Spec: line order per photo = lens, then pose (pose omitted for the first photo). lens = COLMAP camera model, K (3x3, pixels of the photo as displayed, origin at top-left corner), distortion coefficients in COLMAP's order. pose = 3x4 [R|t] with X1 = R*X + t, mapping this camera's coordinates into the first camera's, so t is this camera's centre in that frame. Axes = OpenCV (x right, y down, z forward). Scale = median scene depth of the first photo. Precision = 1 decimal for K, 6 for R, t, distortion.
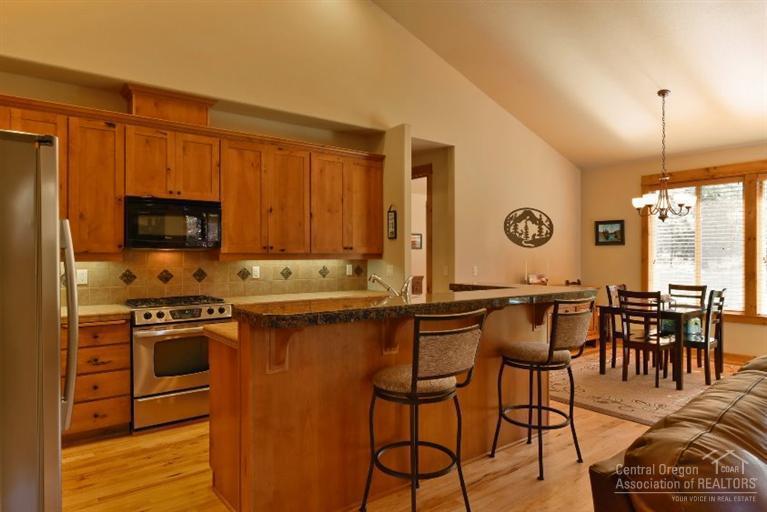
lens RADIAL K [[472.6, 0, 384.0], [0, 472.6, 256.4], [0, 0, 1]] dist [0.000880, 0.002557]
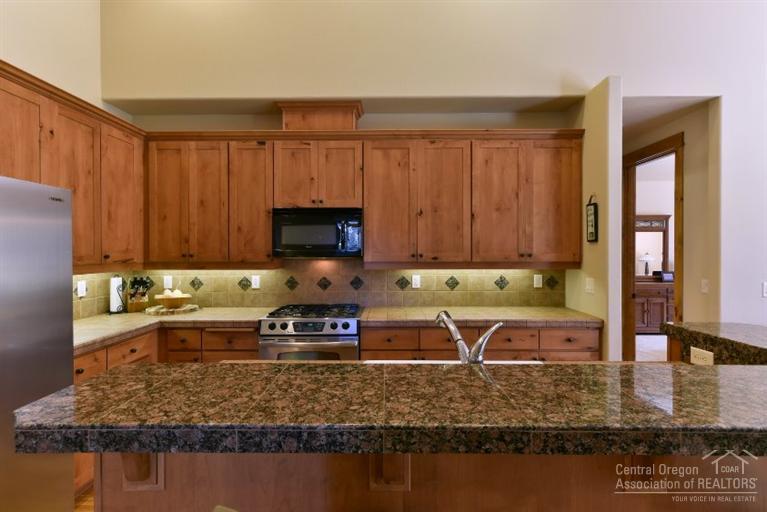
lens RADIAL K [[385.7, 0, 383.5], [0, 385.7, 254.2], [0, 0, 1]] dist [0.000932, 0.002572]
pose [[0.789175, 0.004362, -0.614153, 0.145998], [-0.001004, 0.999983, 0.005812, -0.024809], [0.614168, -0.003971, 0.789166, 0.384440]]
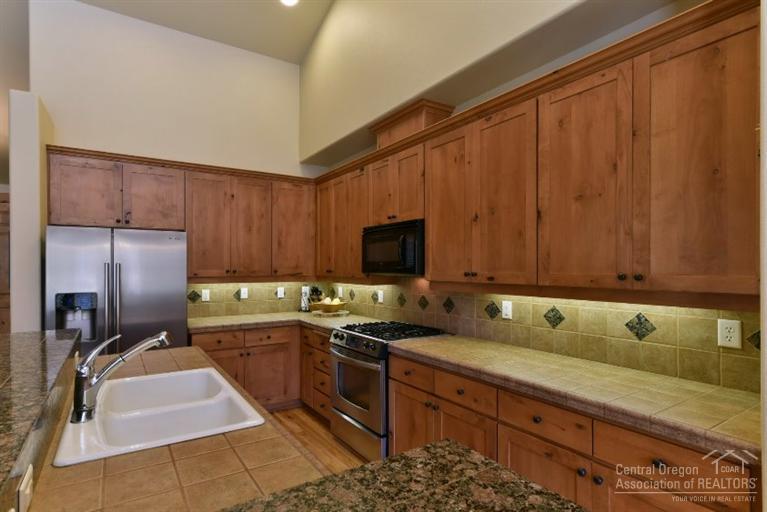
lens RADIAL K [[385.7, 0, 372.0], [0, 385.7, 268.0], [0, 0, 1]] dist [0.000932, 0.002572]
pose [[-0.069871, 0.001624, -0.997555, 0.306787], [-0.004806, 0.999987, 0.001965, -0.027524], [0.997544, 0.004932, -0.069862, 0.881573]]
